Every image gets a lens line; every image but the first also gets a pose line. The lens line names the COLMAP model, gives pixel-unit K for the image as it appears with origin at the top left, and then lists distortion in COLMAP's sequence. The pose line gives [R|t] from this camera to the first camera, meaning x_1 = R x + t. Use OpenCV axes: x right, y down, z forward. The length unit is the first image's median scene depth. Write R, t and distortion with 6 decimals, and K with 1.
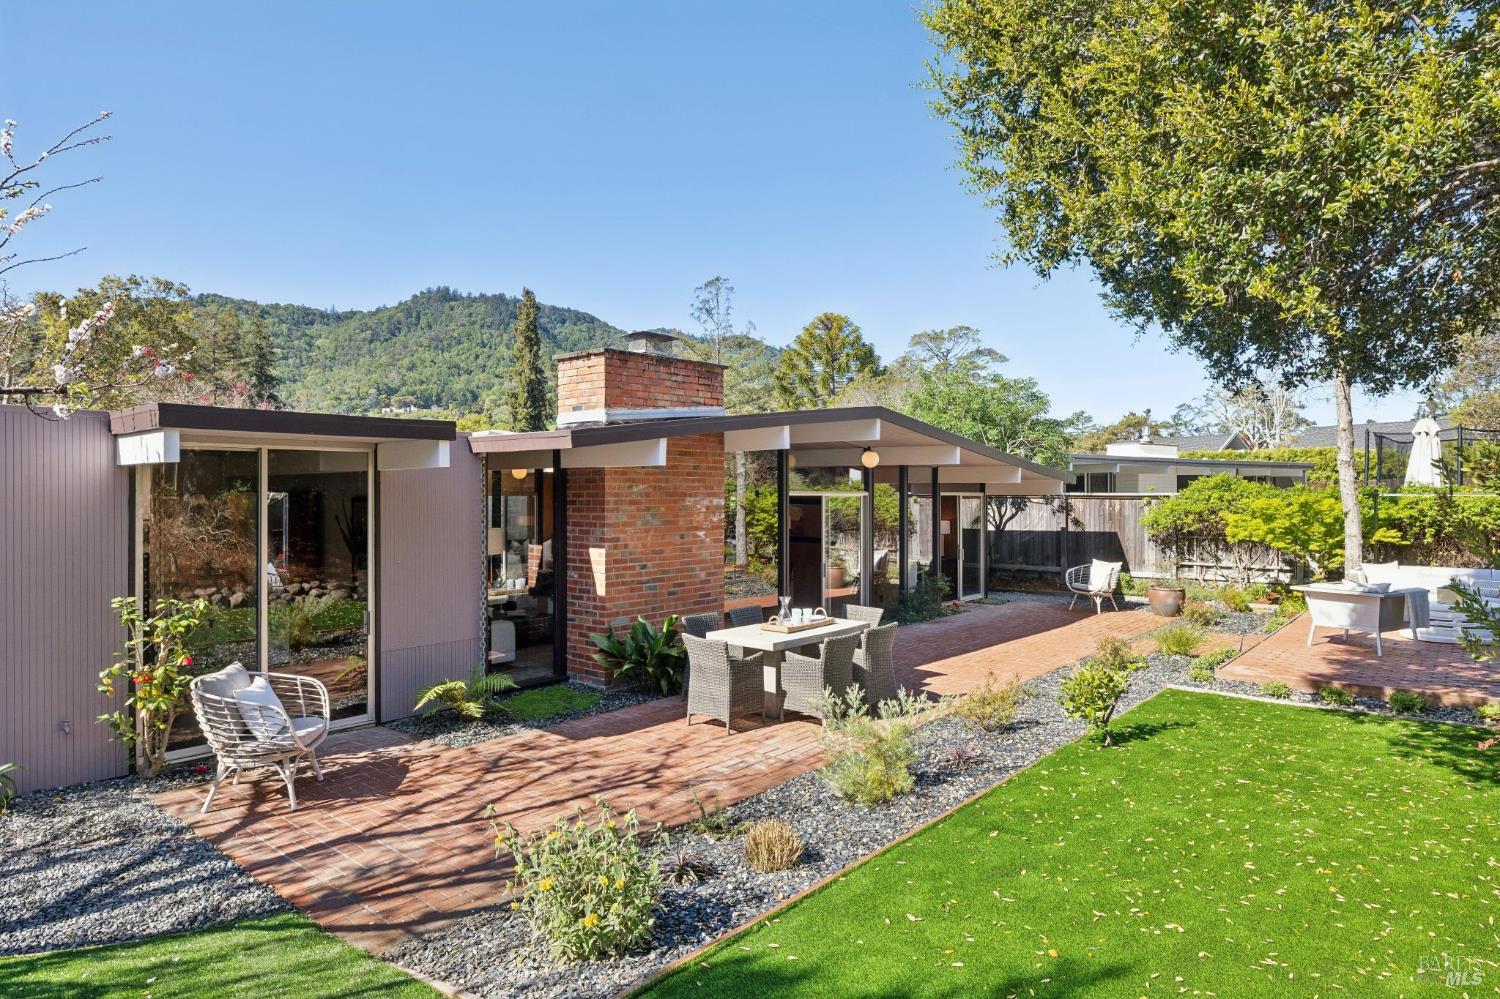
lens RADIAL K [[887.1, 0, 749.5], [0, 887.1, 497.1], [0, 0, 1]] dist [0.002703, 0.000123]
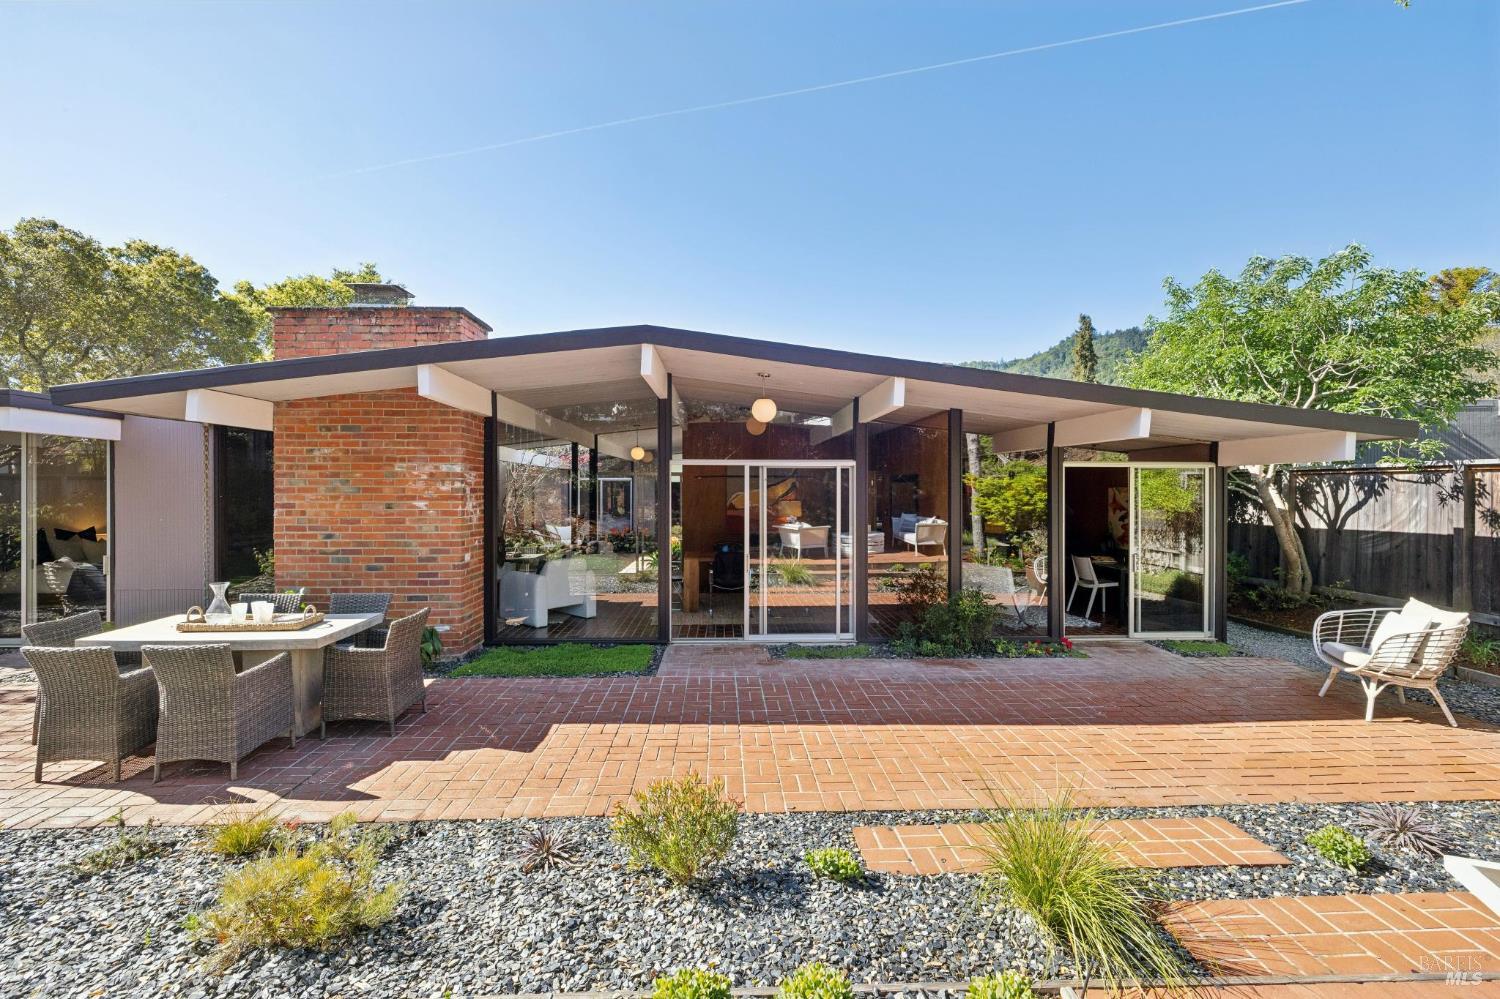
lens RADIAL K [[628.3, 0, 749.3], [0, 628.3, 494.3], [0, 0, 1]] dist [-0.001988, 0.000125]
pose [[0.669409, 0.008146, -0.742850, 0.347530], [-0.005257, 0.999967, 0.006228, 0.014495], [0.742876, -0.000264, 0.669429, 0.461367]]
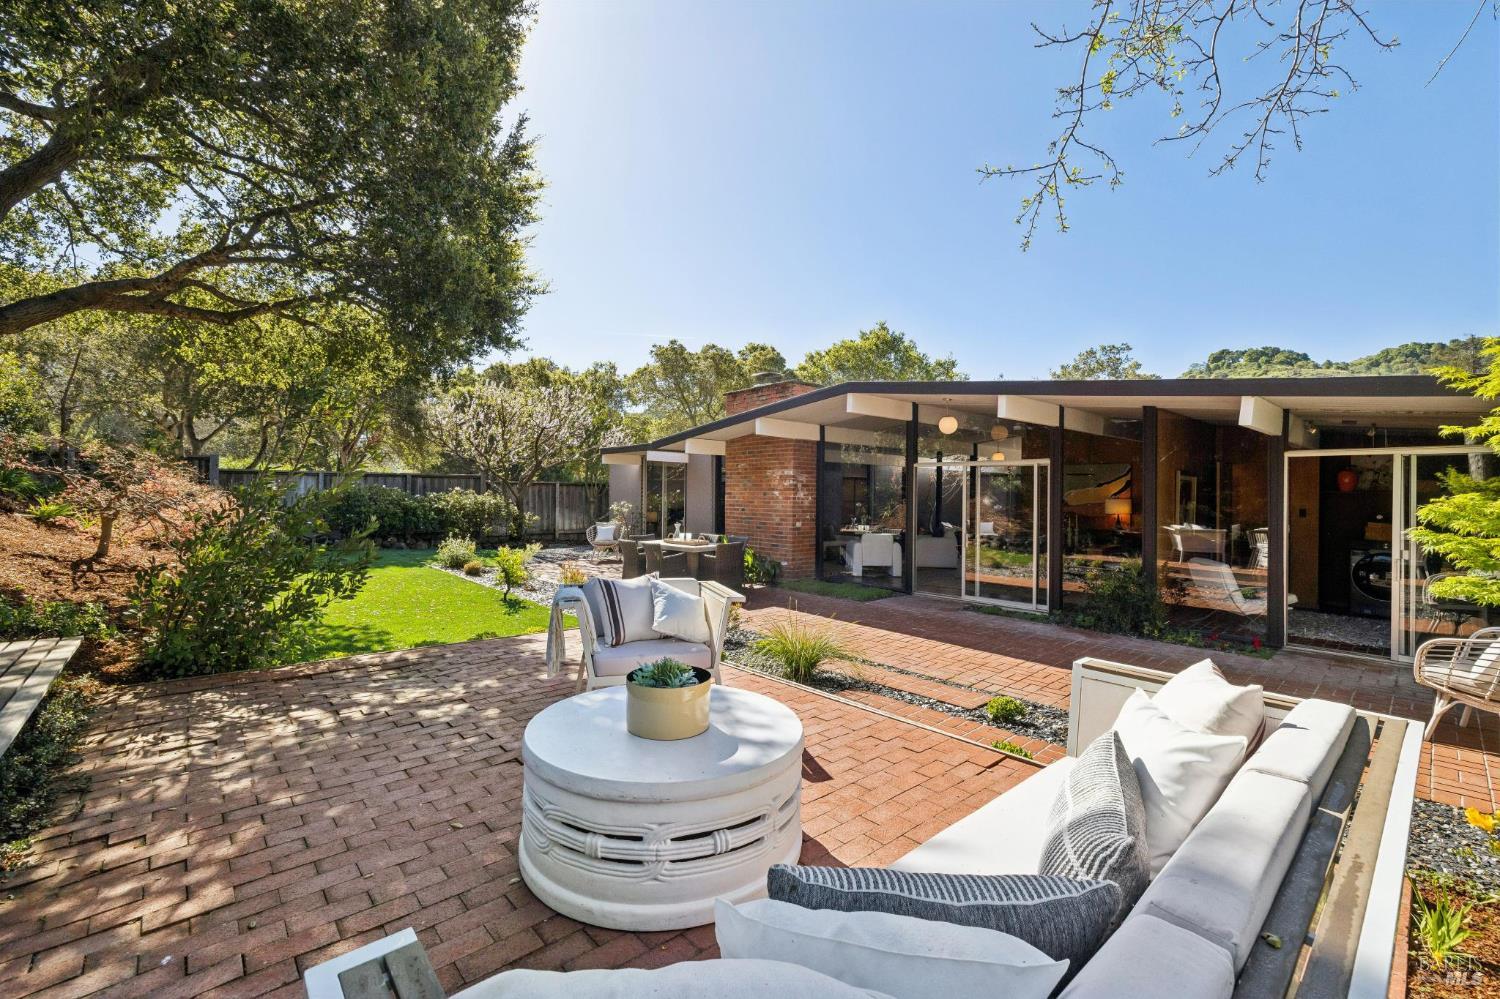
lens RADIAL K [[628.3, 0, 761.0], [0, 628.3, 495.6], [0, 0, 1]] dist [-0.001988, 0.000125]
pose [[-0.124992, 0.002817, -0.992154, 0.586800], [-0.012406, 0.999913, 0.004402, 0.022979], [0.992080, 0.012859, -0.124946, 0.620592]]
